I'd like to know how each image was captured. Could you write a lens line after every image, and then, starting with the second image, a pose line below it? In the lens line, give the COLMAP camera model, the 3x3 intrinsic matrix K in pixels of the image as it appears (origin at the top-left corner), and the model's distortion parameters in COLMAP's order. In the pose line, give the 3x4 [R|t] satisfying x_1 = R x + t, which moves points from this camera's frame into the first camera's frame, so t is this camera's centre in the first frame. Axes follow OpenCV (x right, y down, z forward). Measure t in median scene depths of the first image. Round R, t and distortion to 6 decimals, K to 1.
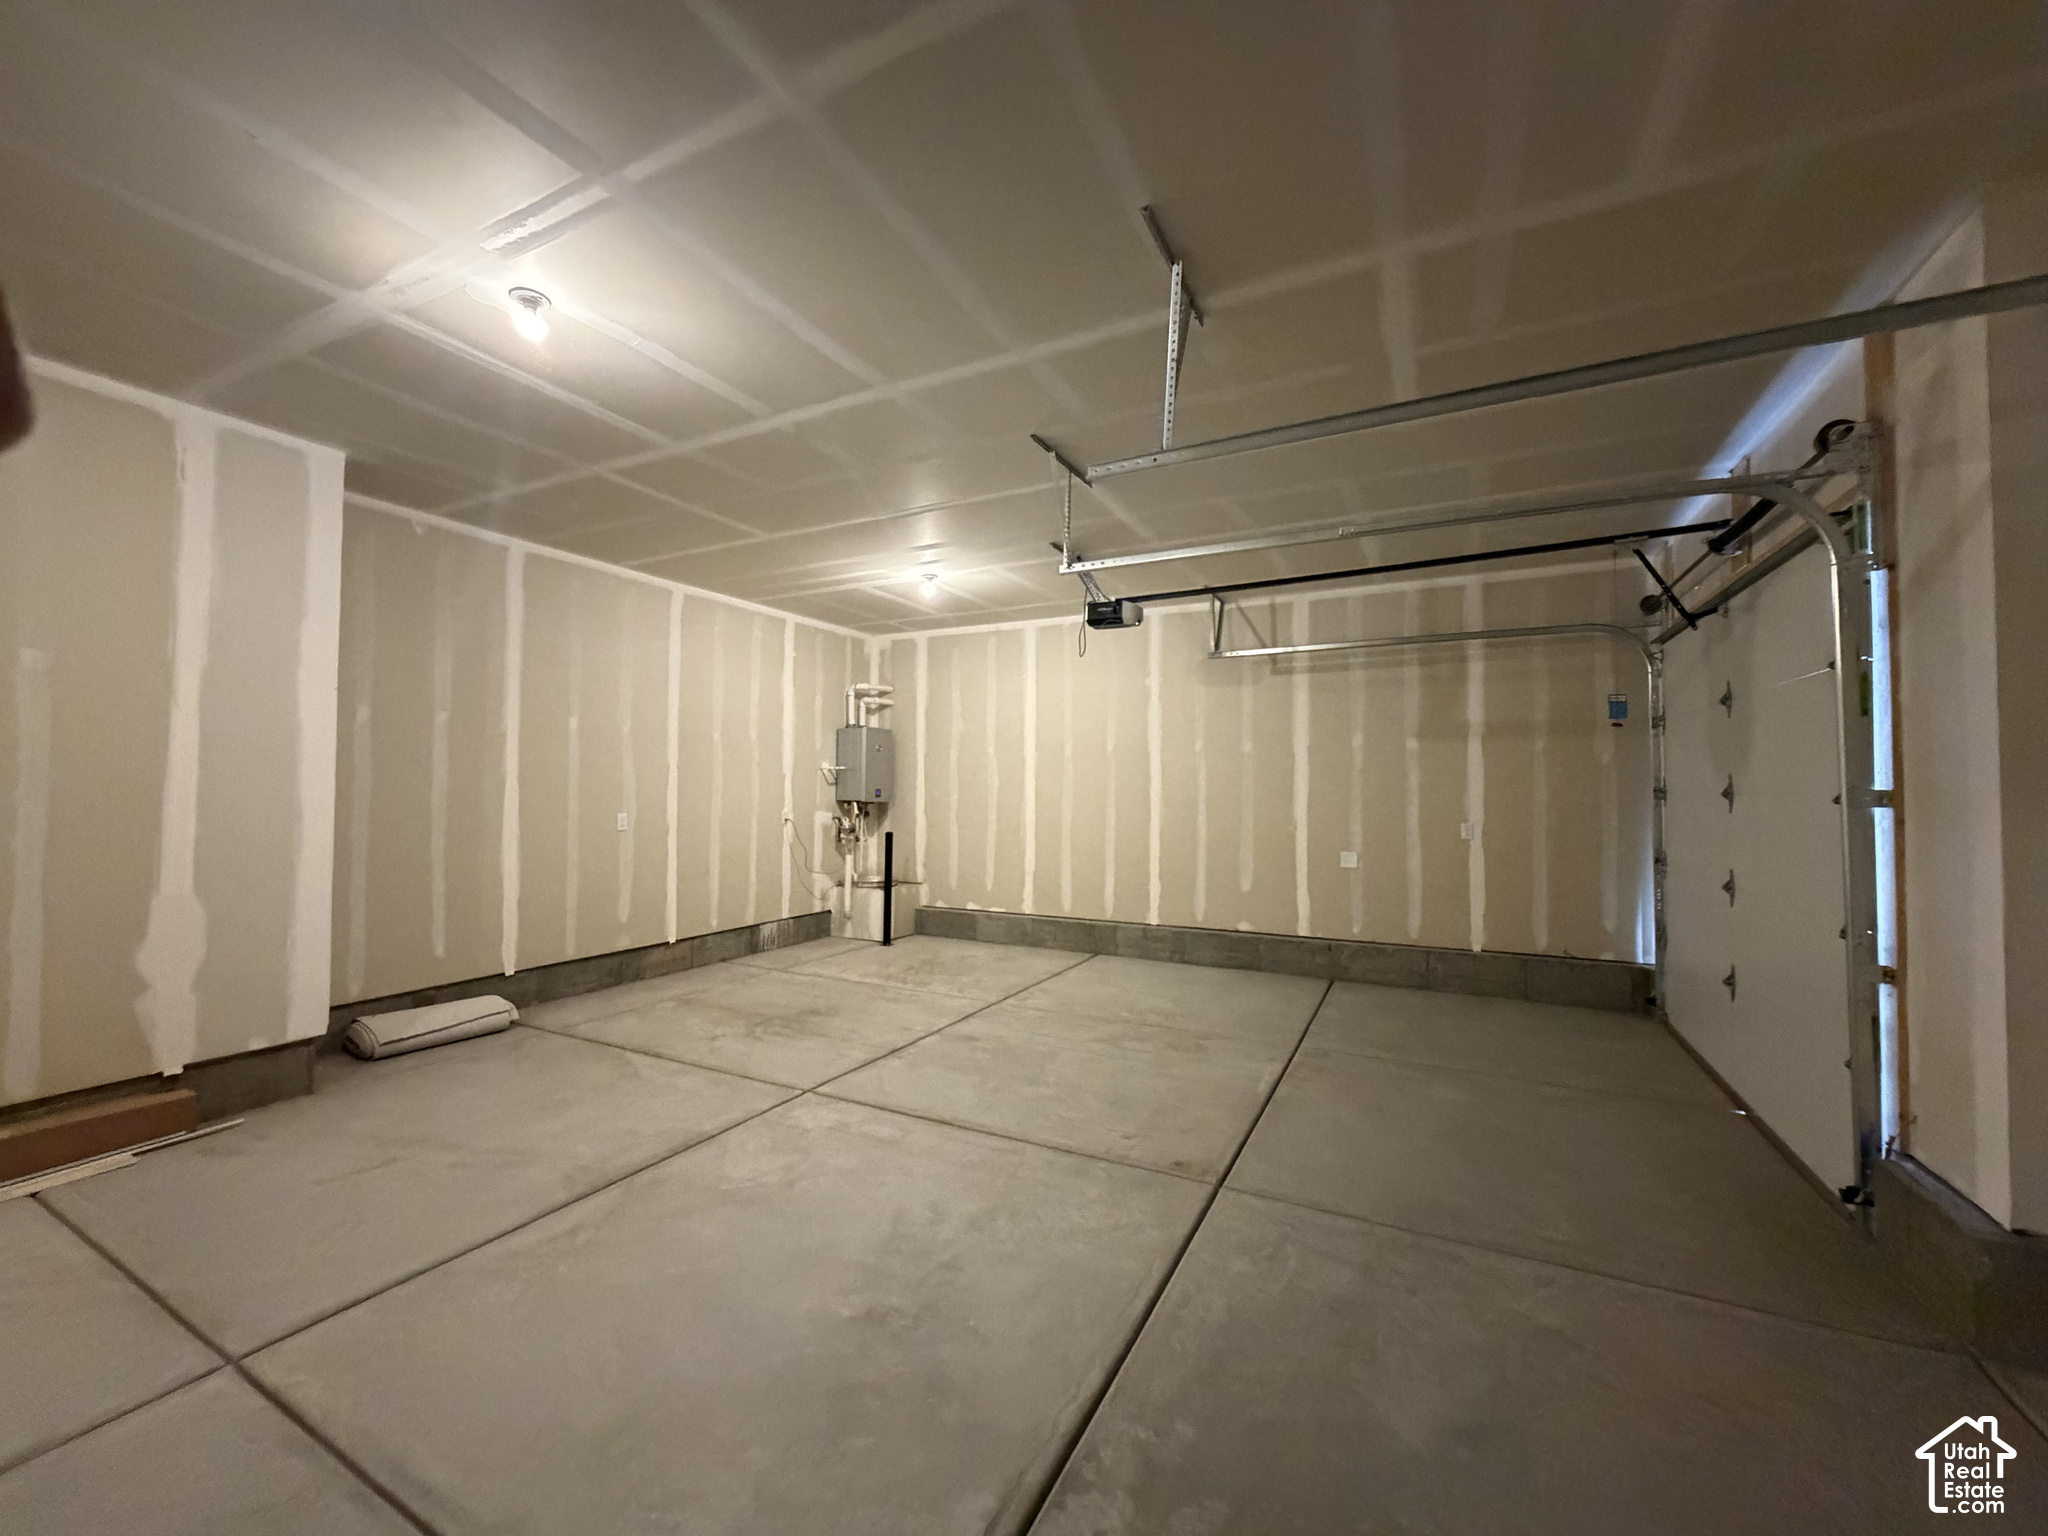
lens RADIAL K [[815.6, 0, 1024.0], [0, 815.6, 768.0], [0, 0, 1]] dist [0.000182, 0.000062]
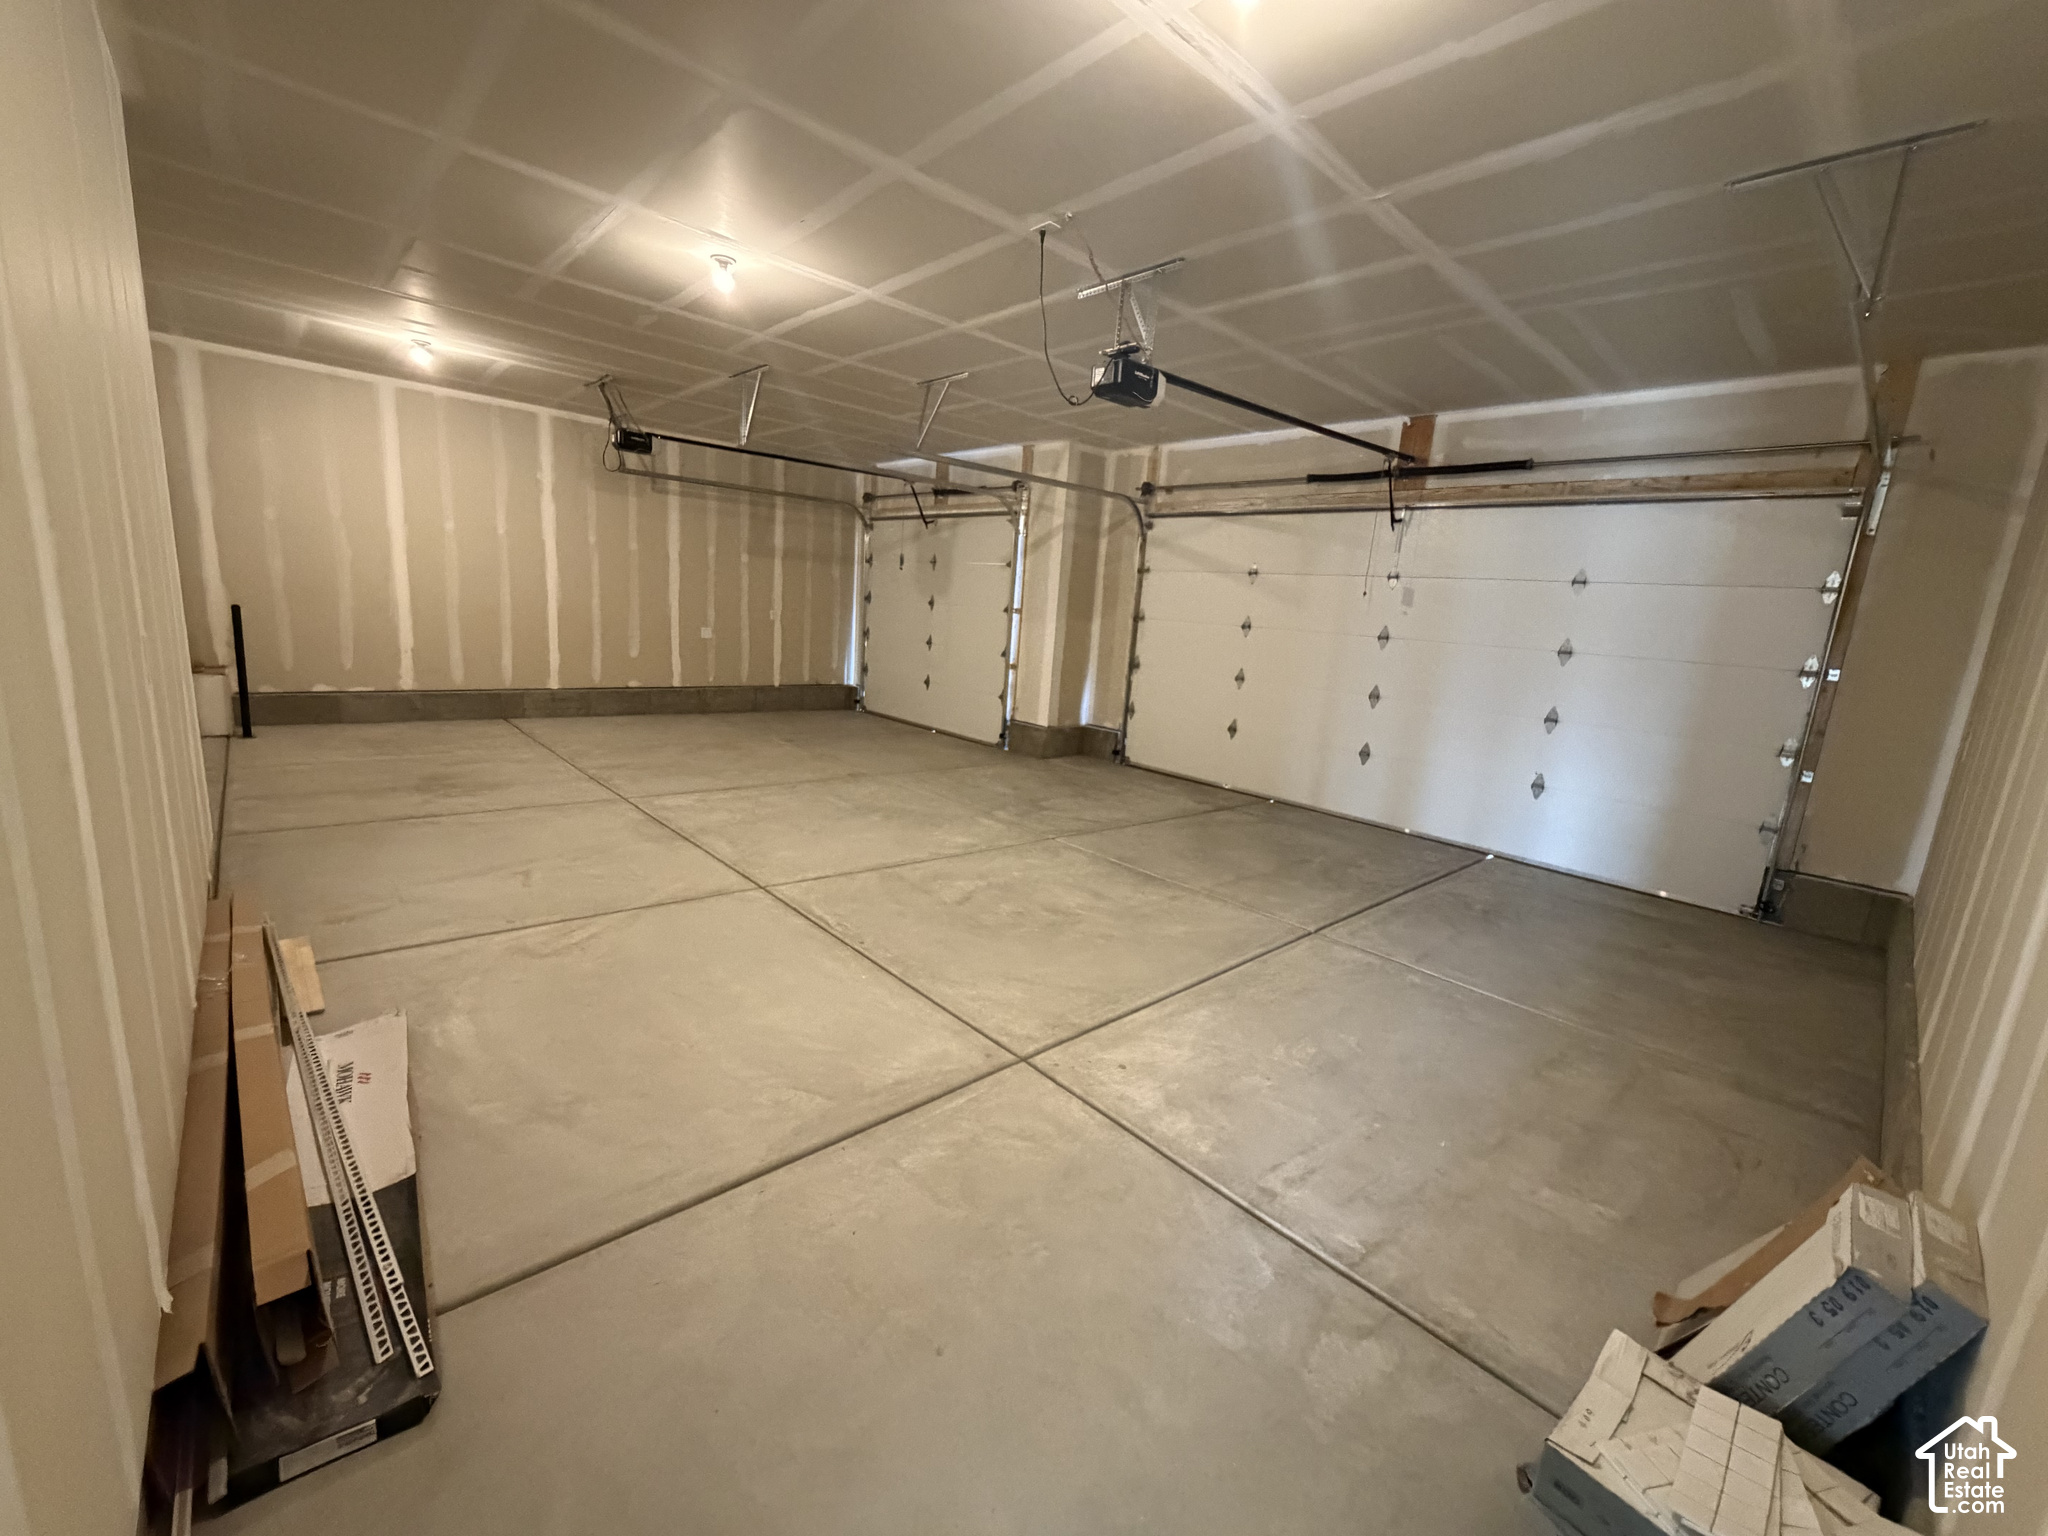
lens RADIAL K [[815.6, 0, 1024.0], [0, 815.6, 768.0], [0, 0, 1]] dist [0.000182, 0.000062]
pose [[0.346746, -0.160227, 0.924172, -0.864899], [-0.097046, 0.973885, 0.205257, -0.009349], [-0.932925, -0.160859, 0.322141, -0.062832]]
